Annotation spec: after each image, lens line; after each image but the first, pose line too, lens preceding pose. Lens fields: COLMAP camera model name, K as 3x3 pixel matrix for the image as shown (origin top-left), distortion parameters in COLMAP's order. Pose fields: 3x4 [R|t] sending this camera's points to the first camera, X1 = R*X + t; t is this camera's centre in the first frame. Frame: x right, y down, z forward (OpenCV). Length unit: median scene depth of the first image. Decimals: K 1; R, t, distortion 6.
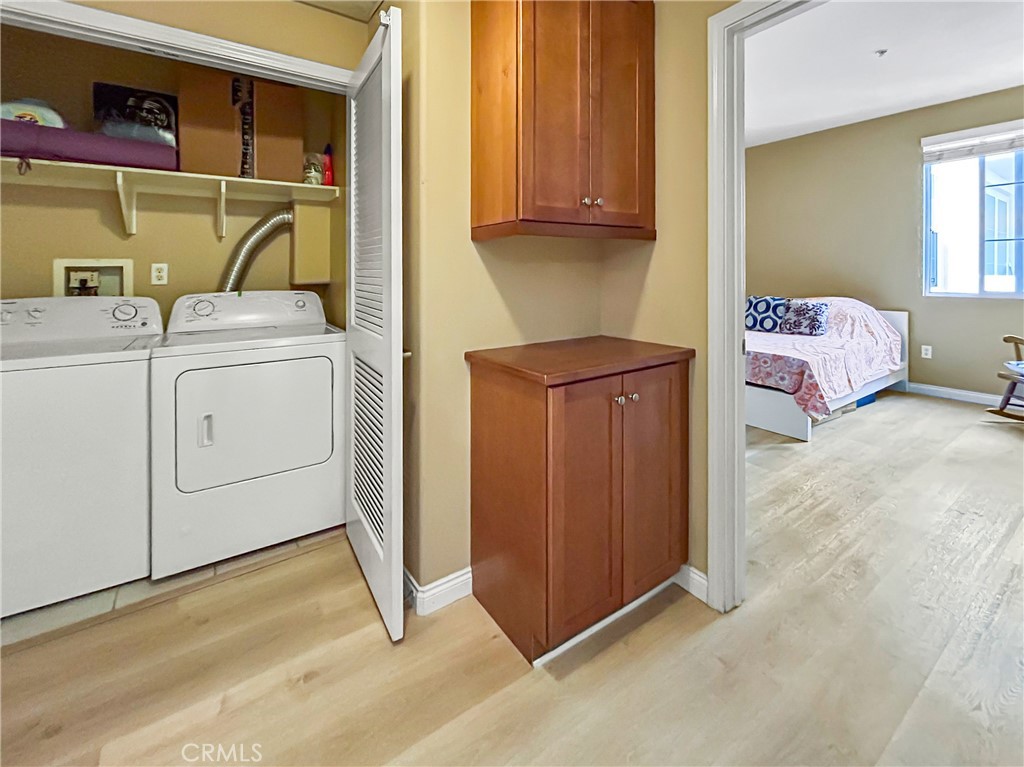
lens RADIAL K [[458.8, 0, 510.5], [0, 458.8, 305.1], [0, 0, 1]] dist [-0.000888, -0.000278]
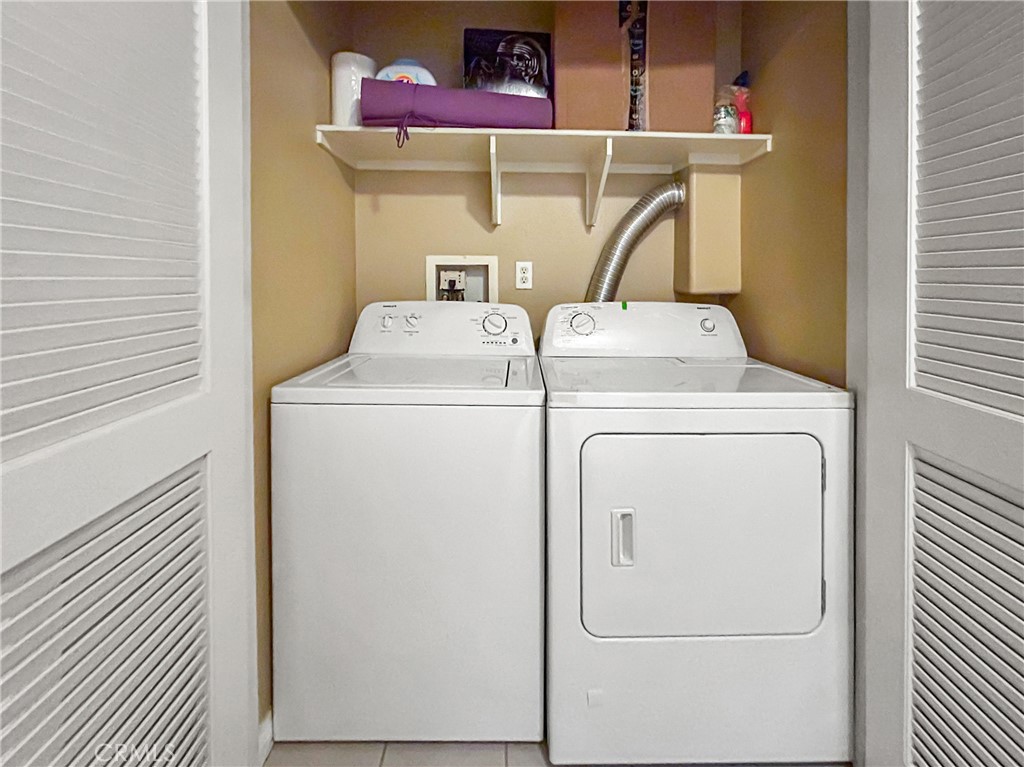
lens RADIAL K [[436.2, 0, 527.9], [0, 436.2, 381.8], [0, 0, 1]] dist [-0.000684, -0.000045]
pose [[0.863742, 0.129204, -0.487090, -0.367819], [-0.053075, 0.984521, 0.167036, -0.012767], [0.501132, -0.118423, 0.857230, 0.333796]]
